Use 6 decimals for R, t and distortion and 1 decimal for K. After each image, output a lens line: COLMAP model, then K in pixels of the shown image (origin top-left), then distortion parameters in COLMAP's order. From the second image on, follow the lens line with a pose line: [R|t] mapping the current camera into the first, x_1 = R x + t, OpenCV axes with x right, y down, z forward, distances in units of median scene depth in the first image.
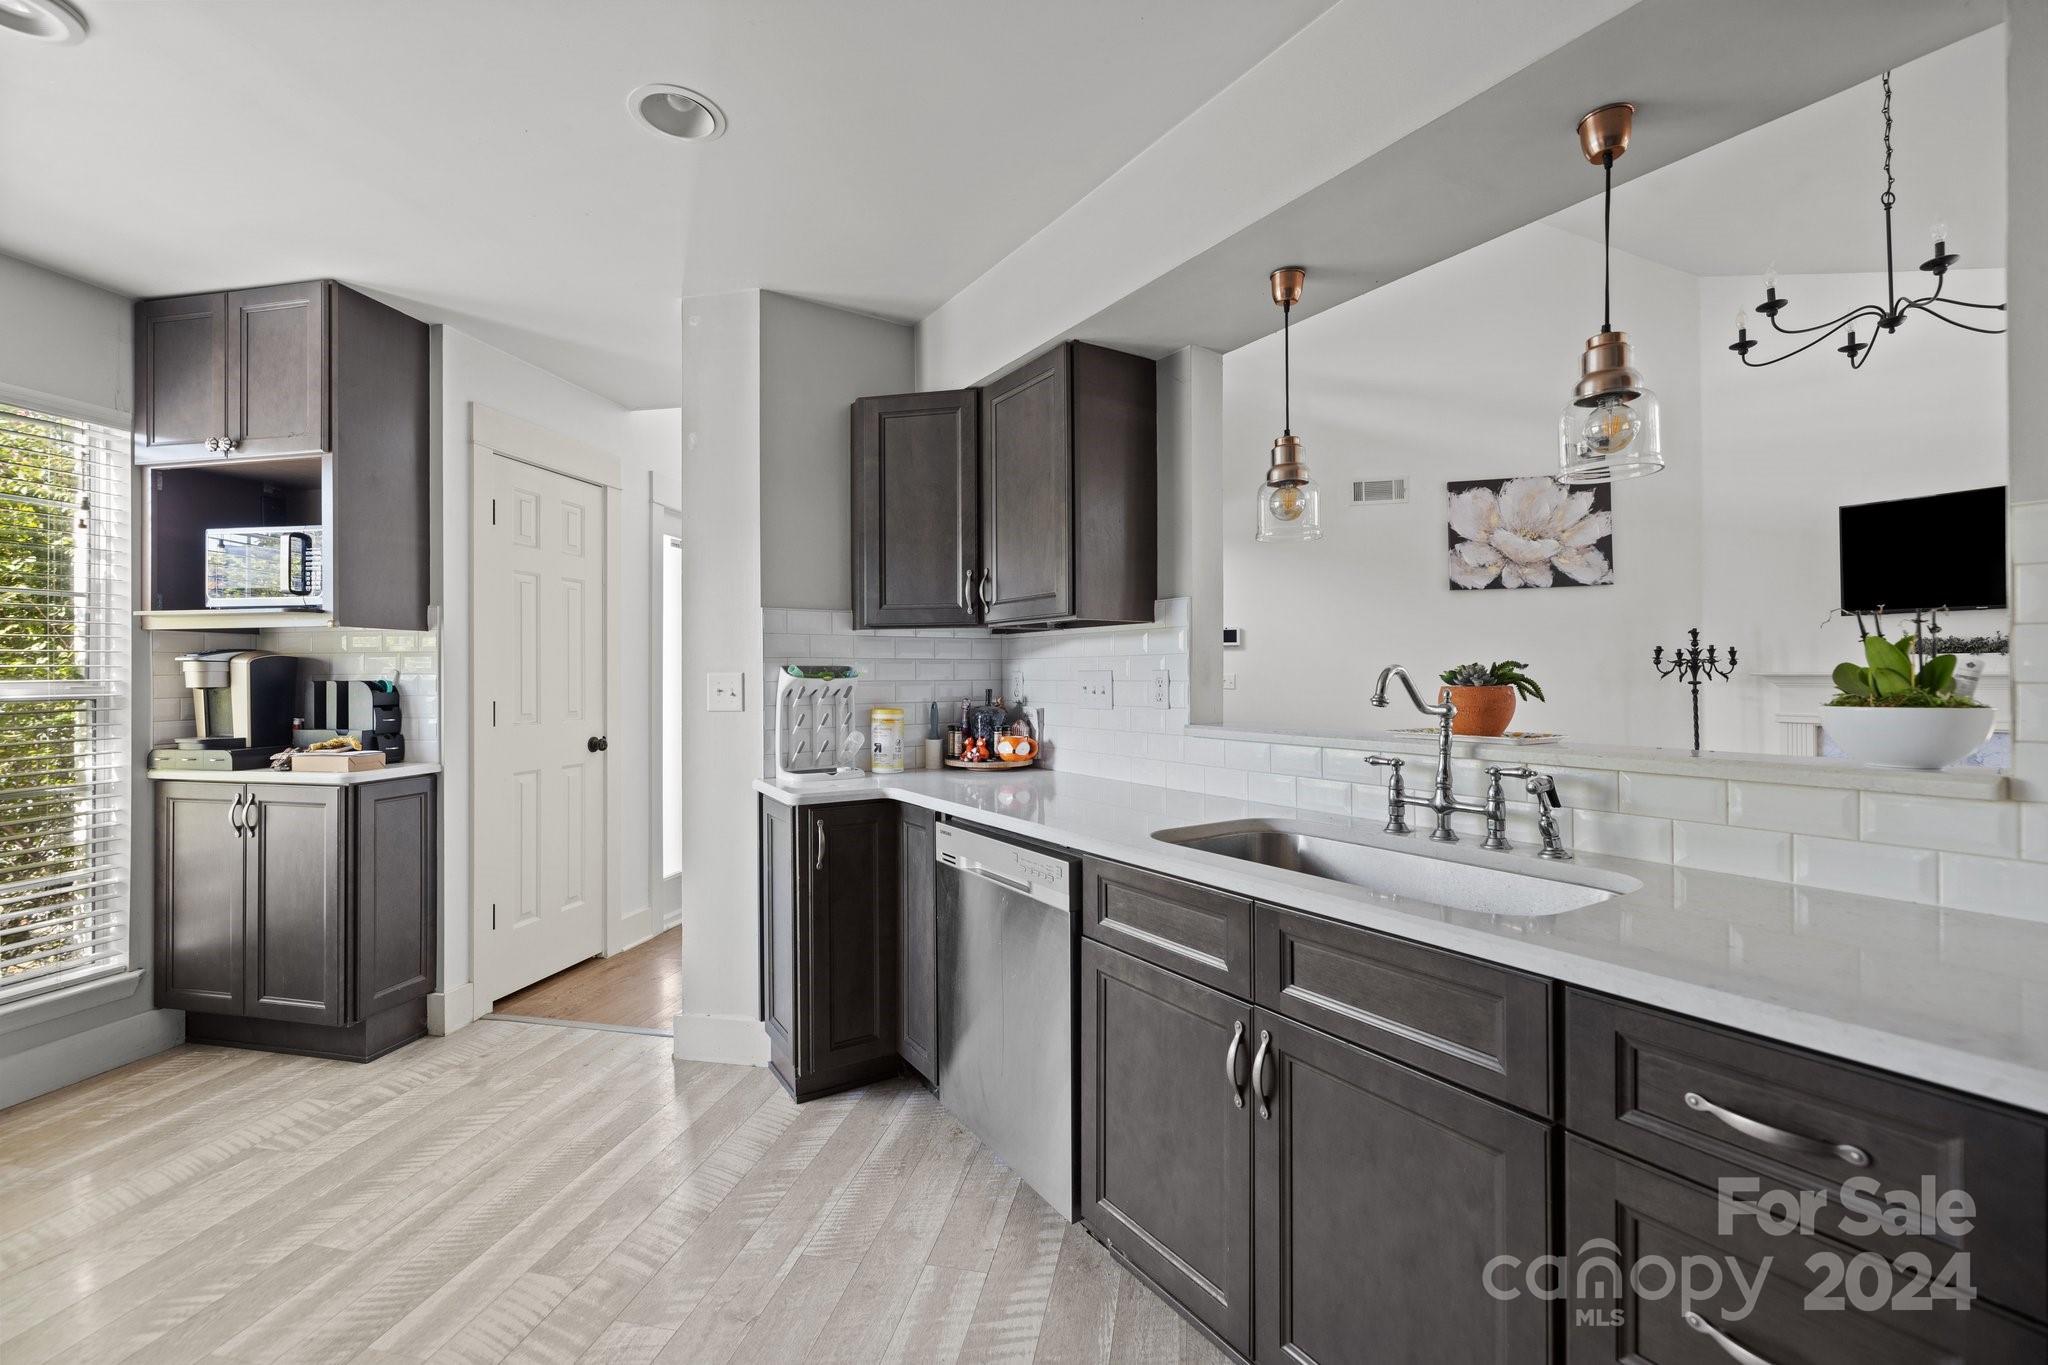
lens RADIAL K [[862.1, 0, 1013.5], [0, 862.1, 673.3], [0, 0, 1]] dist [-0.000795, -0.000154]
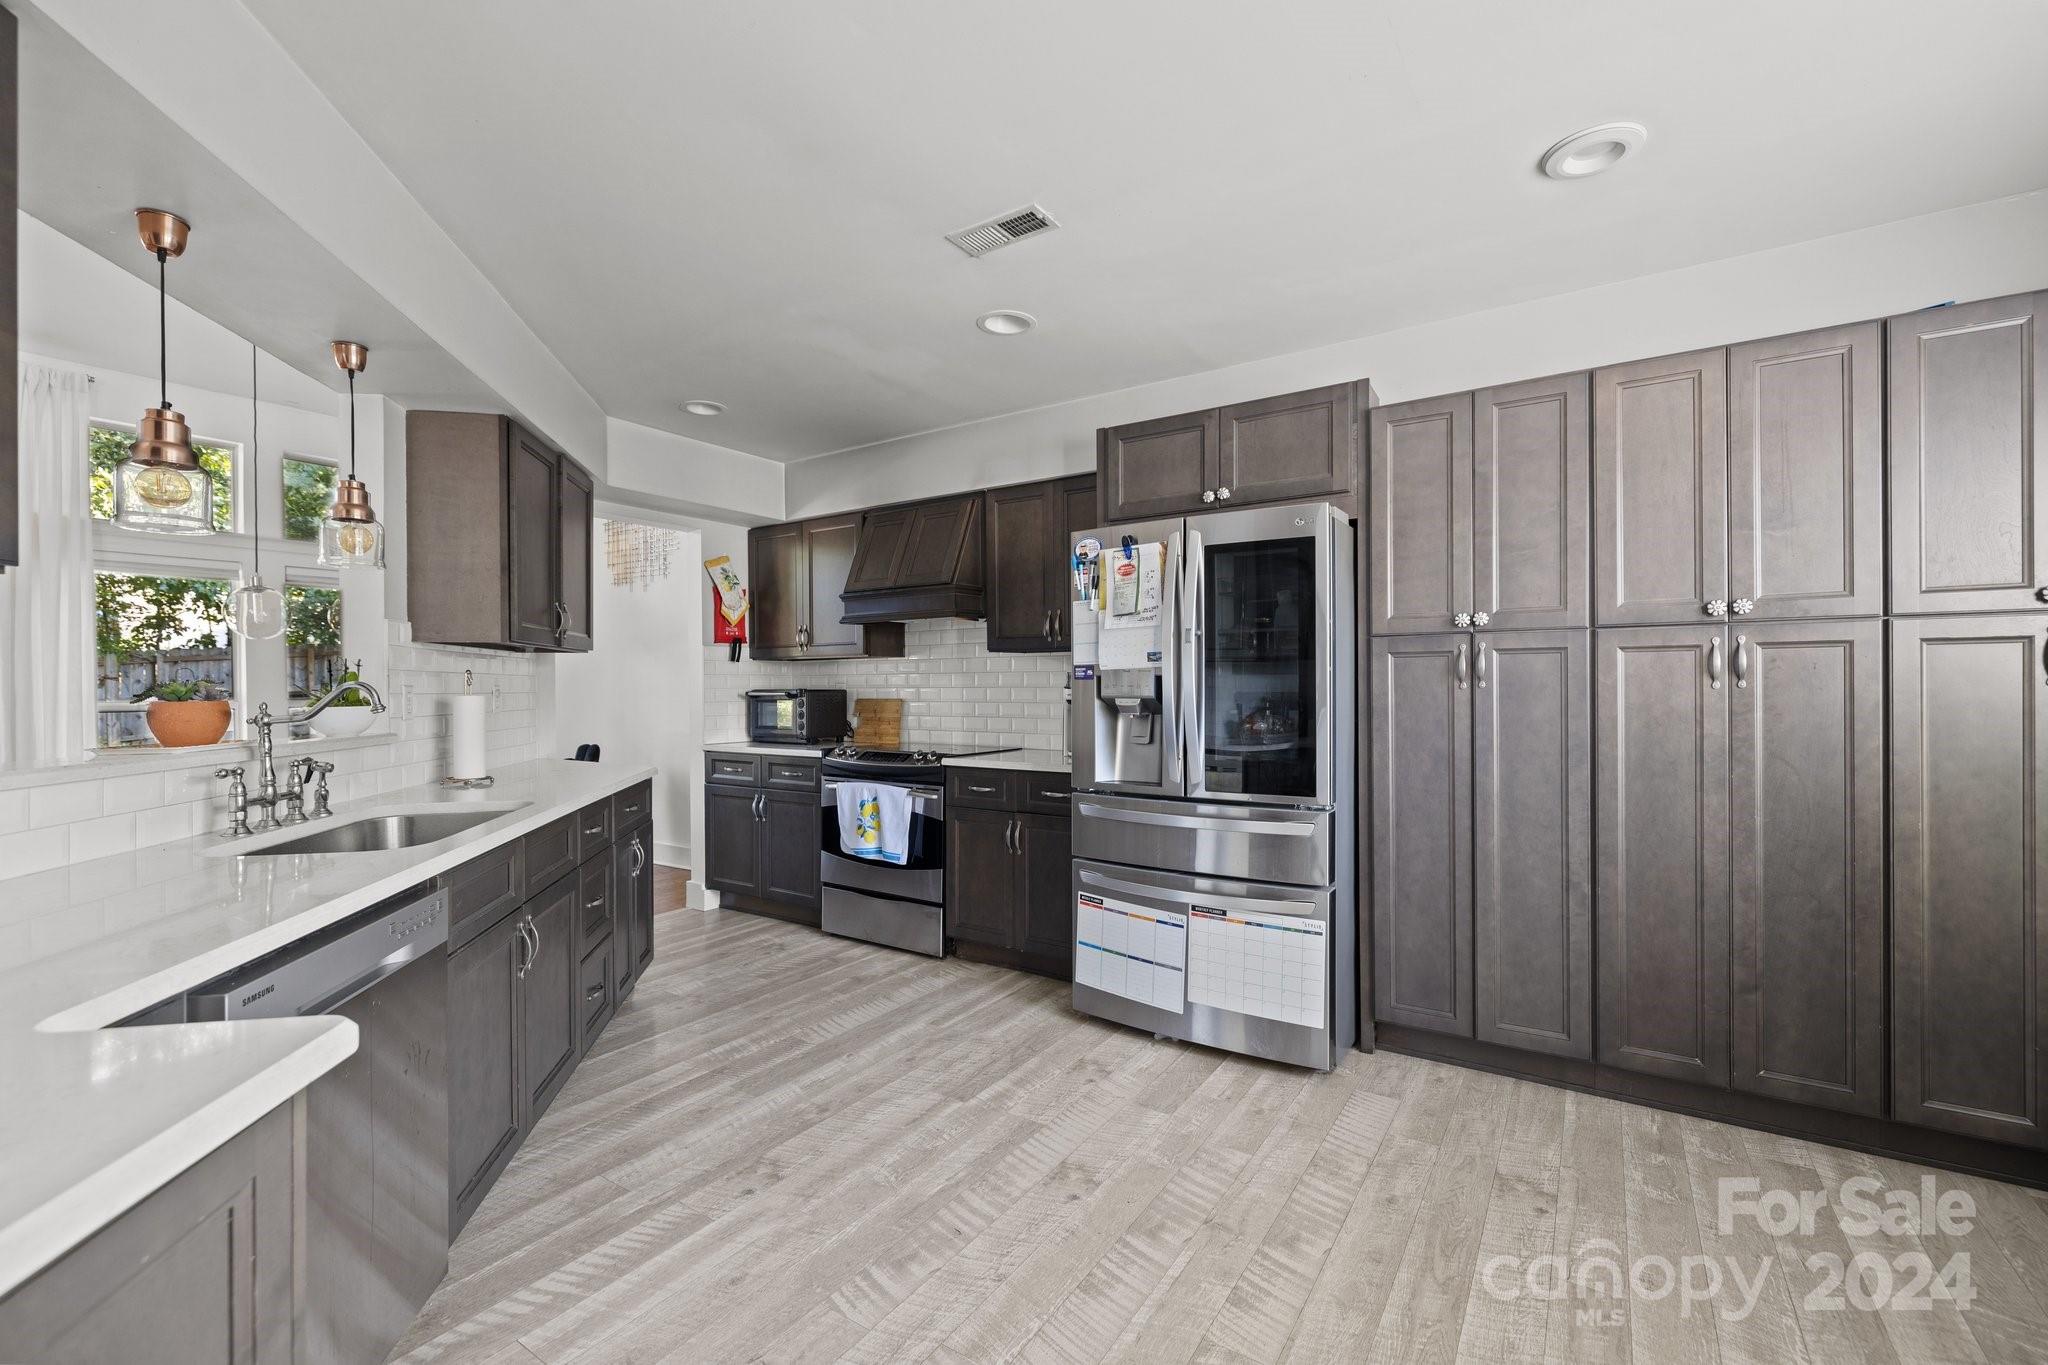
lens RADIAL K [[858.7, 0, 1024.0], [0, 858.7, 682.5], [0, 0, 1]] dist [0.001320, 0.000314]
pose [[-0.928876, 0.010482, 0.370243, -0.491831], [0.007465, 0.999926, -0.009581, 0.006744], [-0.370316, -0.006135, -0.928886, 0.929721]]
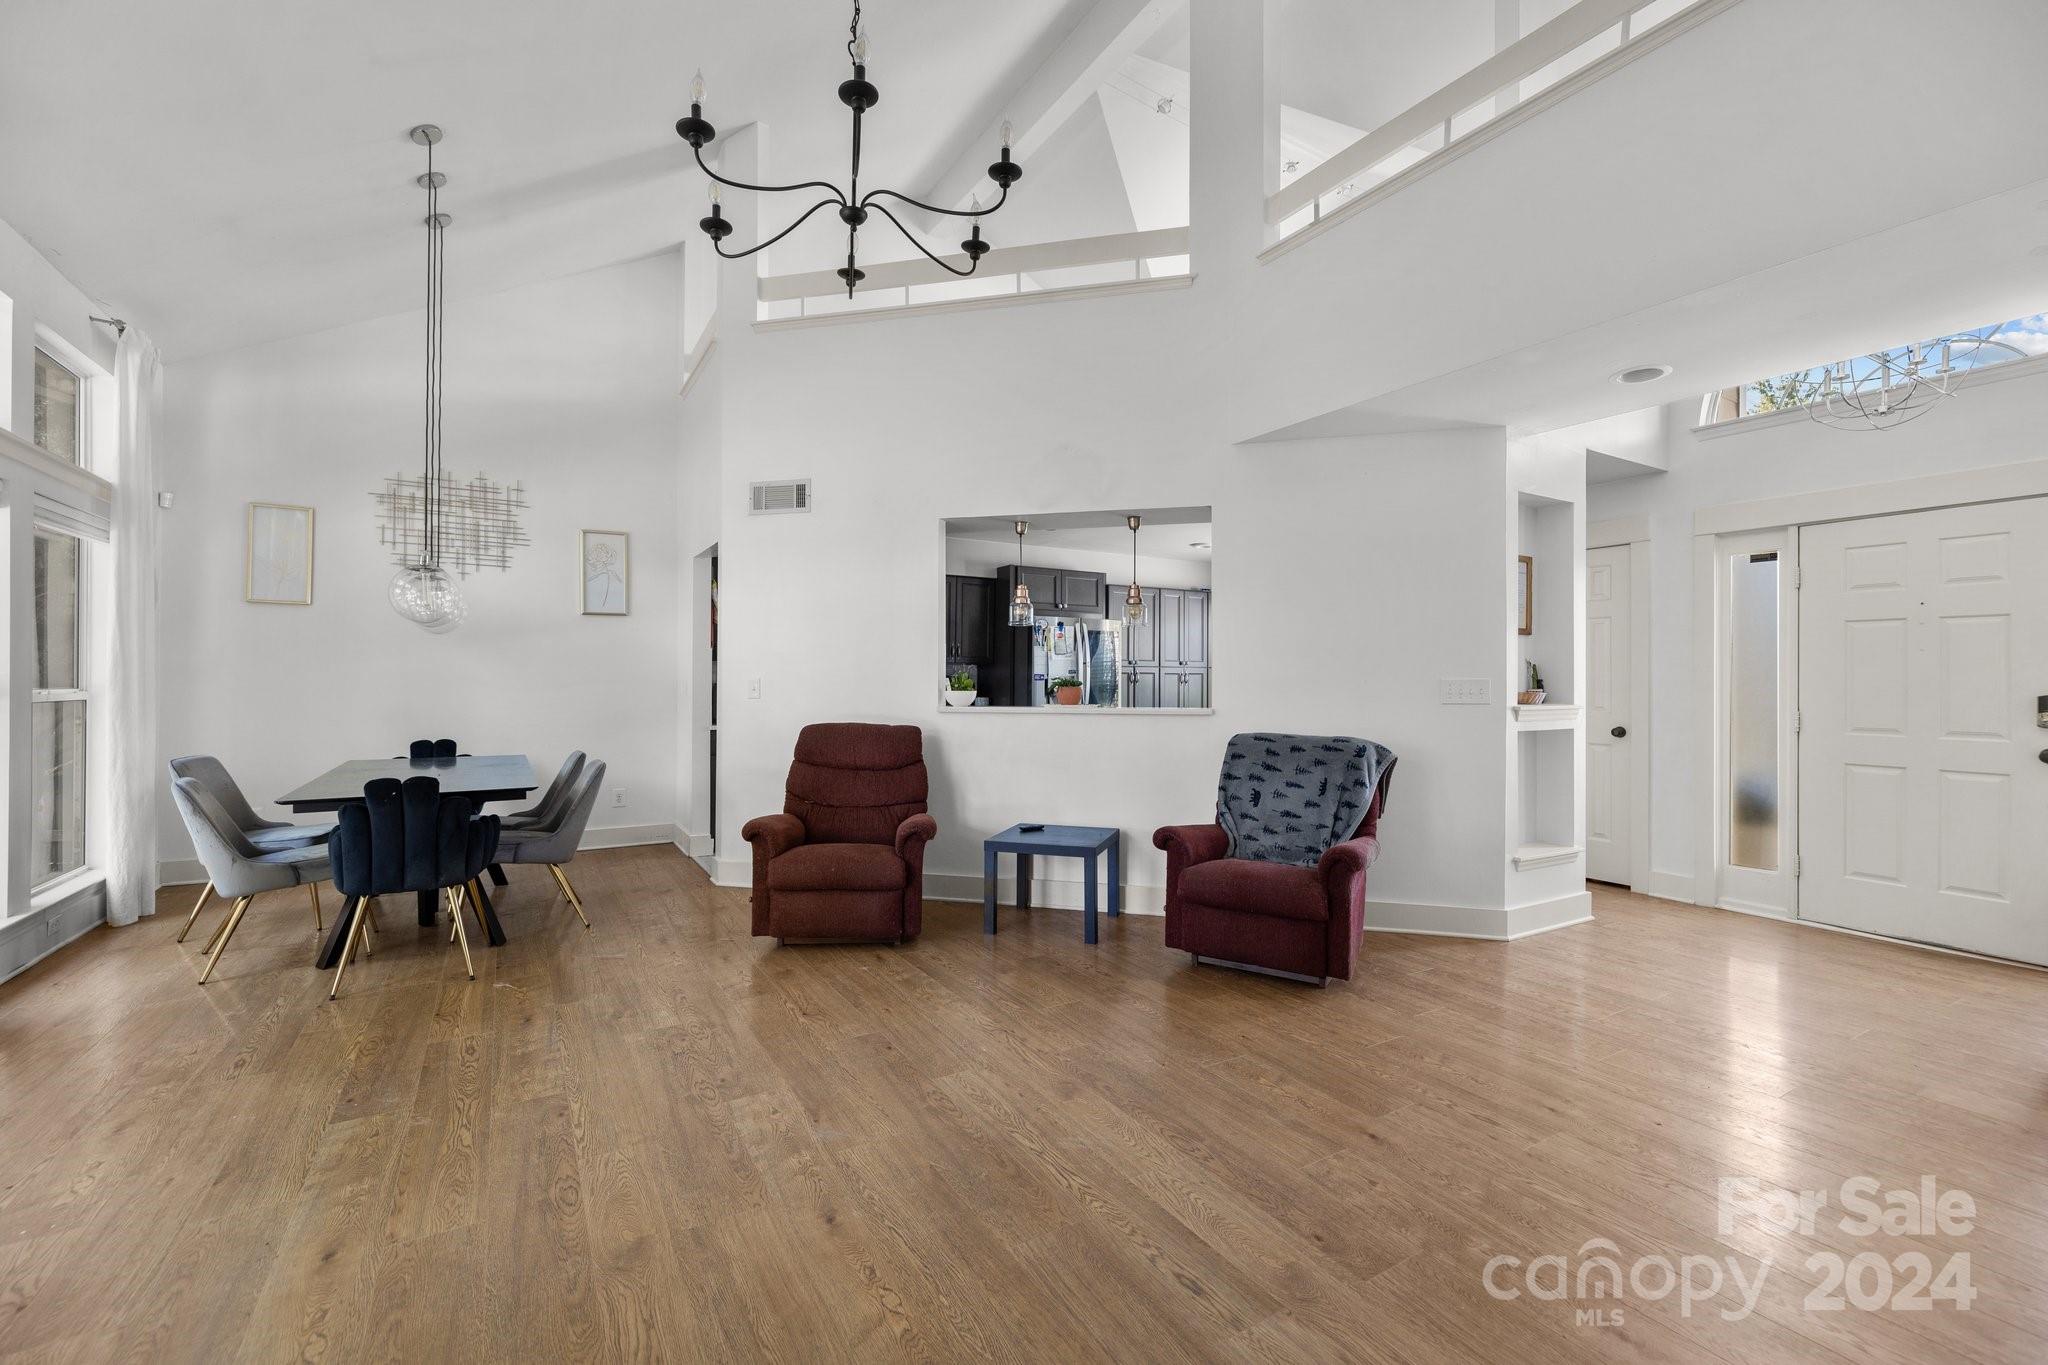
lens RADIAL K [[862.1, 0, 1013.5], [0, 862.1, 673.3], [0, 0, 1]] dist [-0.000795, -0.000154]
pose [[-0.737736, -0.006068, -0.675062, 1.420643], [0.002199, 0.999933, -0.011391, 0.002479], [0.675085, -0.009888, -0.737673, 1.643000]]
